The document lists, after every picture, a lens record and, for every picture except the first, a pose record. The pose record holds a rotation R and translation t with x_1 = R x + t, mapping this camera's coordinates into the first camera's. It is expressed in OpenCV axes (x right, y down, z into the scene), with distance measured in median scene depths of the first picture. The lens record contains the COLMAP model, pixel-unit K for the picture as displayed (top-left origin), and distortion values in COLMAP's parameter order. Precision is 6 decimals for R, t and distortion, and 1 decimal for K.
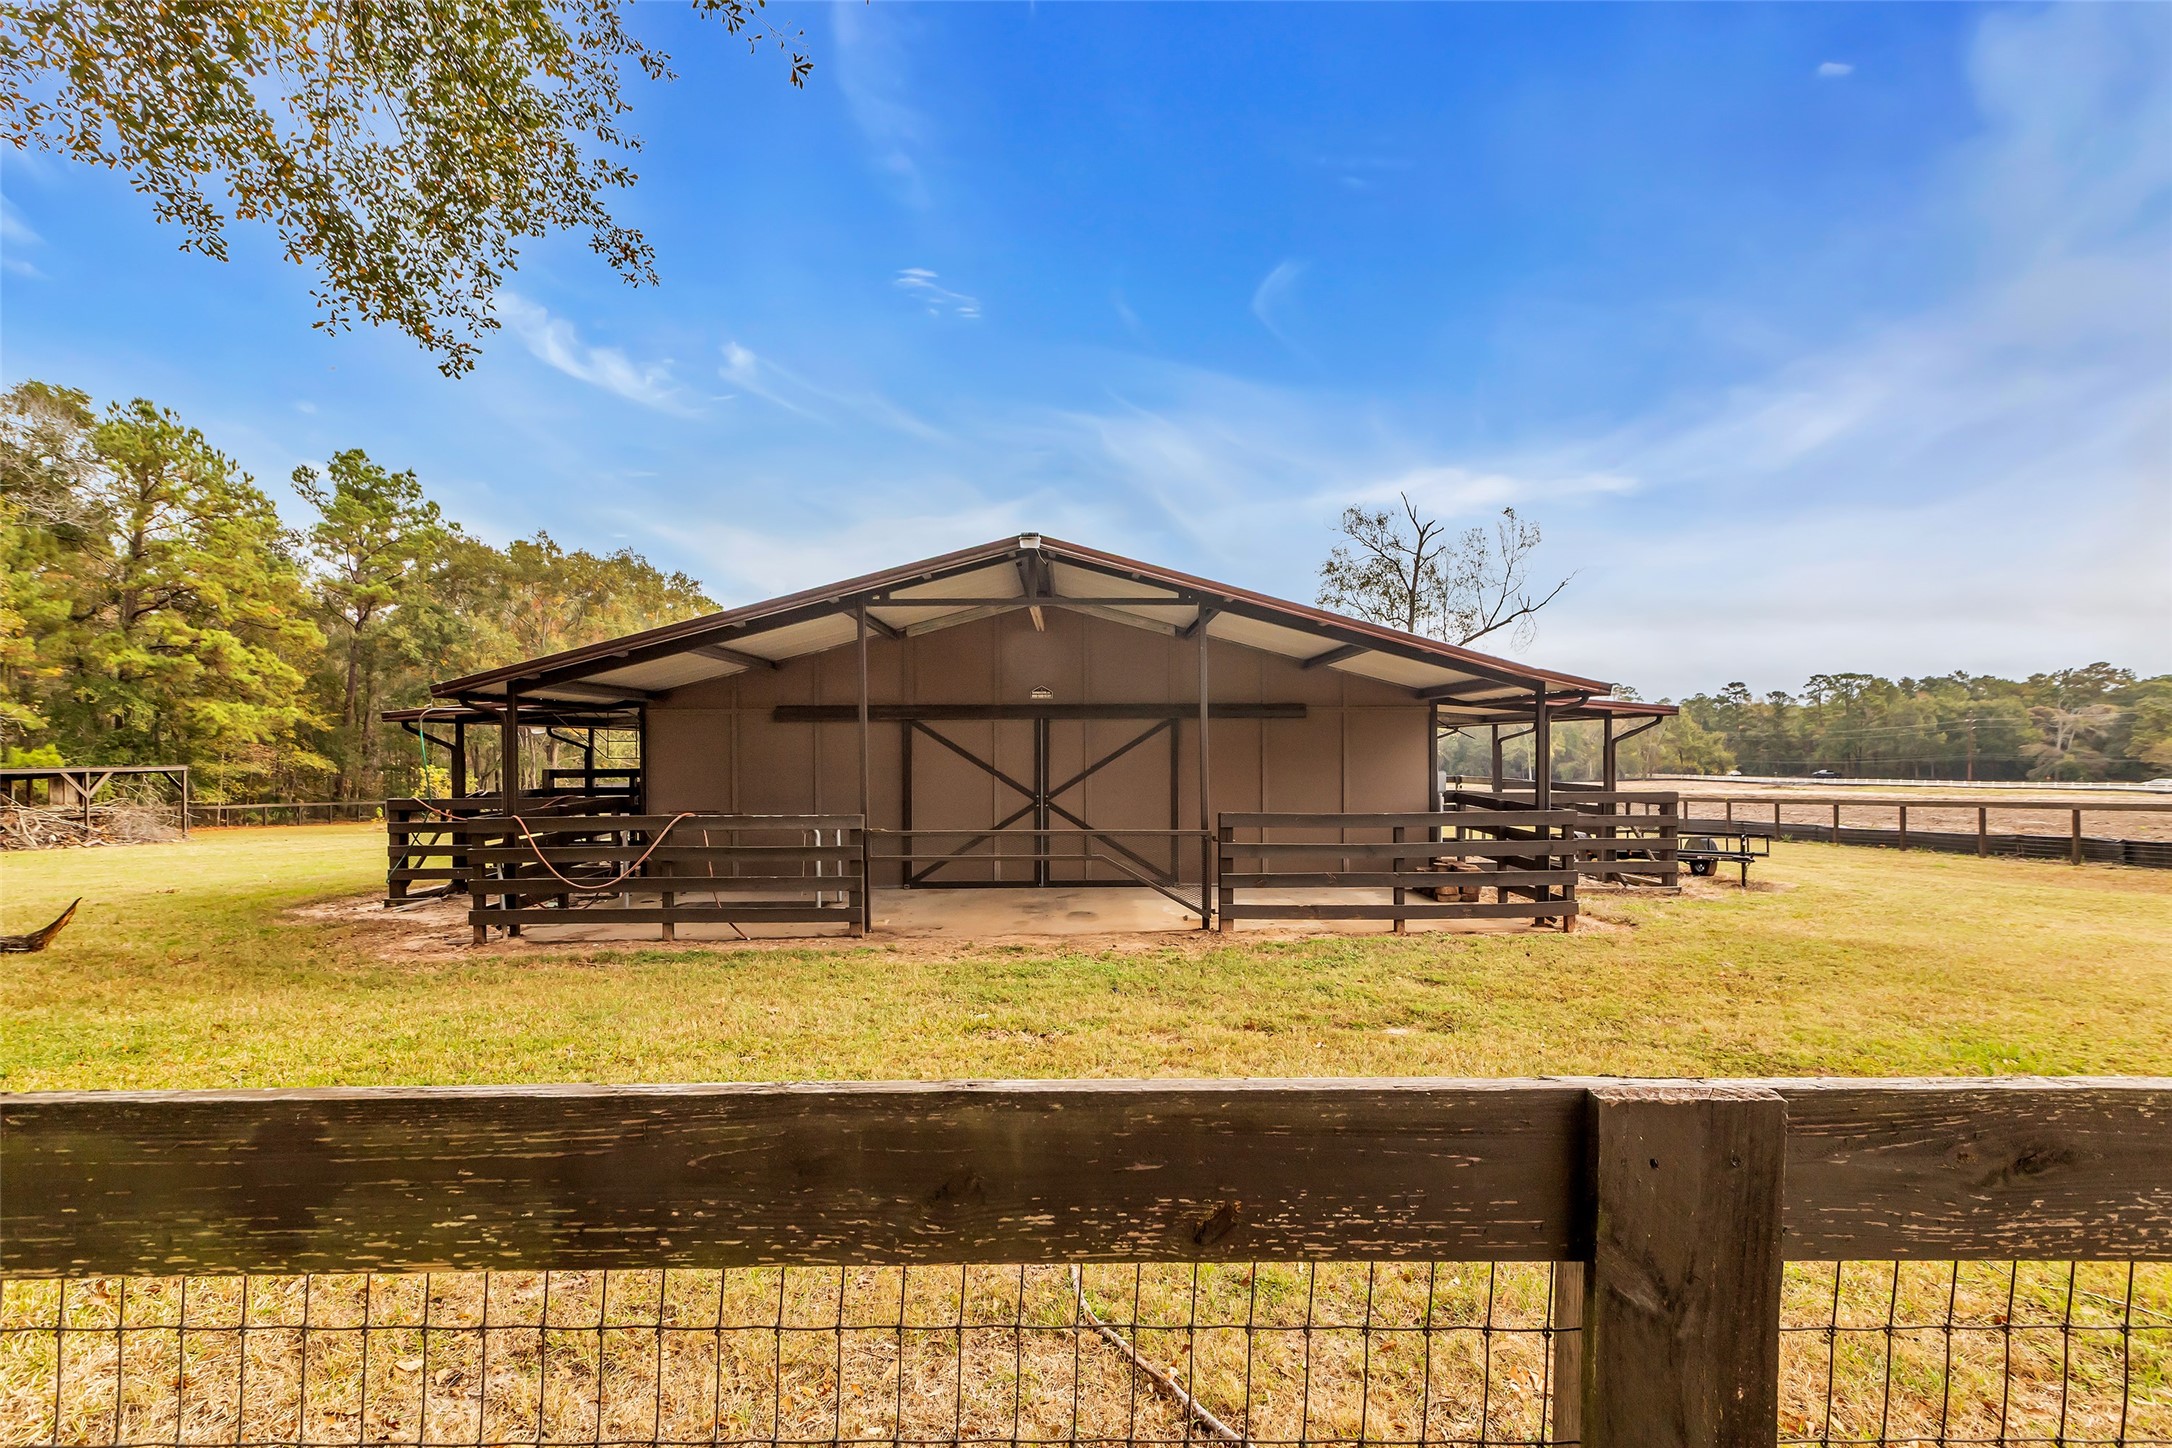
lens RADIAL K [[967.4, 0, 1099.1], [0, 967.4, 729.4], [0, 0, 1]] dist [0.000043, 0.000413]
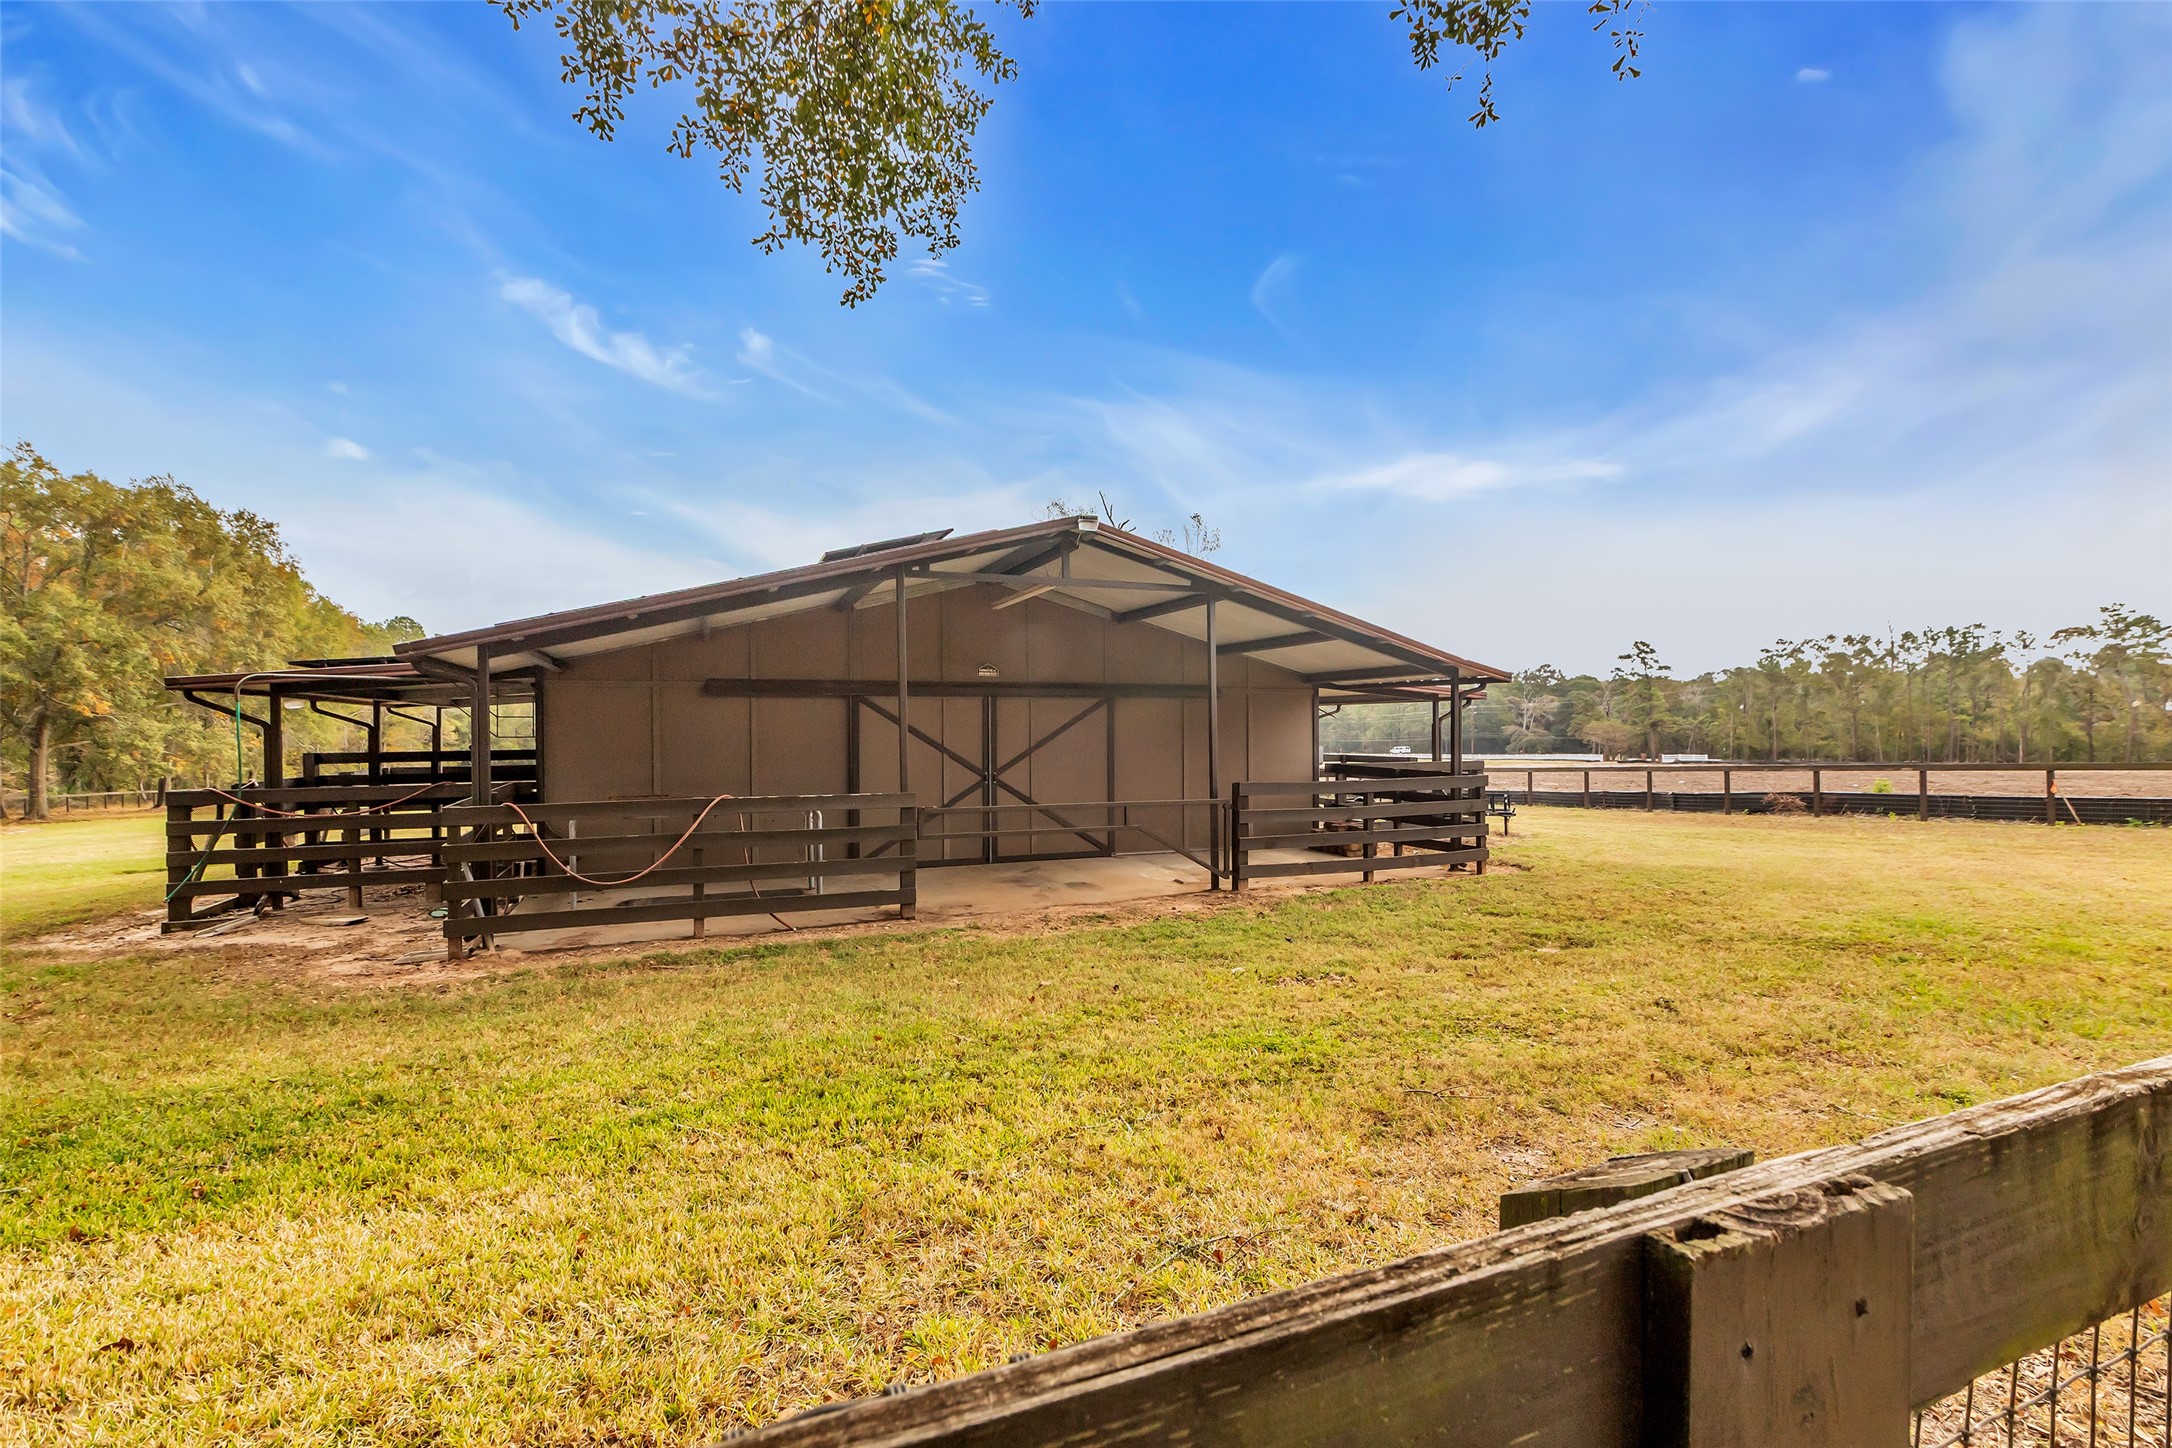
lens RADIAL K [[957.1, 0, 1086.0], [0, 957.1, 724.0], [0, 0, 1]] dist [0.001450, -0.000240]
pose [[0.935807, 0.000808, 0.352511, -0.317229], [-0.005470, 0.999910, 0.012228, 0.004945], [-0.352470, -0.013372, 0.935728, 0.031816]]
